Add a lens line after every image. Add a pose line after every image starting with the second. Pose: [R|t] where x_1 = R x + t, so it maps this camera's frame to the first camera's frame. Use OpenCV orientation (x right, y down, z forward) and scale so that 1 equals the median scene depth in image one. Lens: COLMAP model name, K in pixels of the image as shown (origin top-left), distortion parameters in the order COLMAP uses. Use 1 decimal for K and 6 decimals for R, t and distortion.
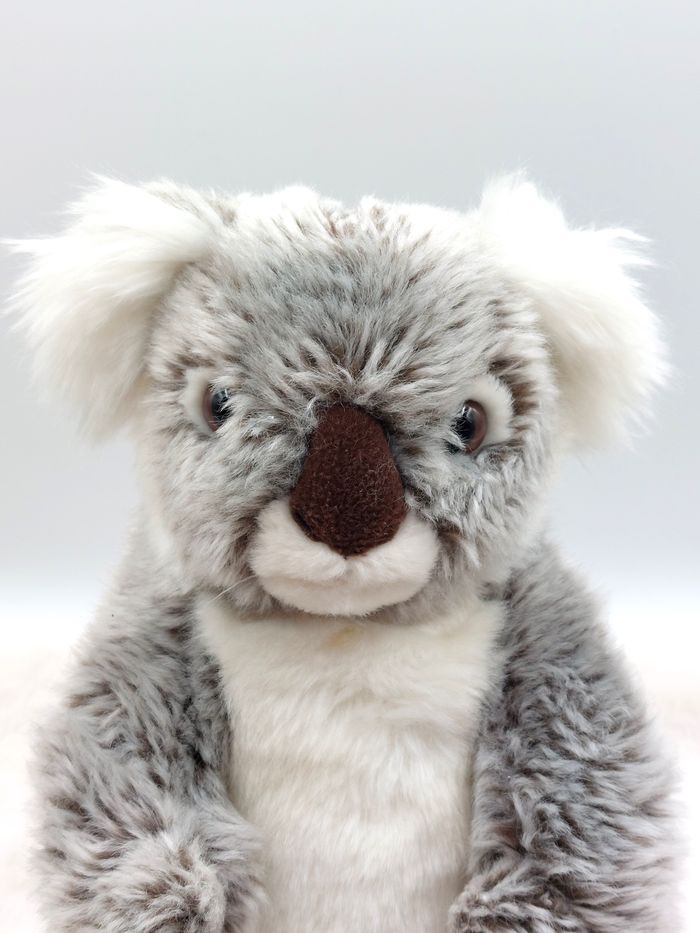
lens RADIAL K [[797.5, 0, 353.1], [0, 797.5, 466.6], [0, 0, 1]] dist [0.058502, -0.008493]
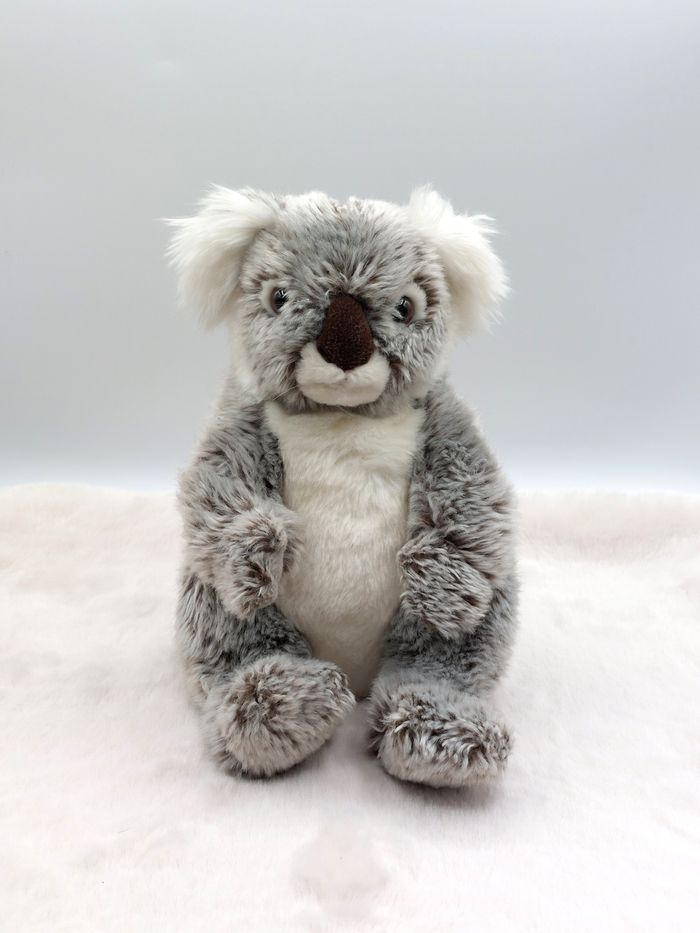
lens RADIAL K [[680.6, 0, 344.9], [0, 680.6, 465.7], [0, 0, 1]] dist [0.054105, -0.005685]
pose [[0.999317, -0.008083, 0.036069, -0.065871], [0.009044, 0.999606, -0.026581, 0.365663], [-0.035840, 0.026889, 0.998996, -0.657227]]
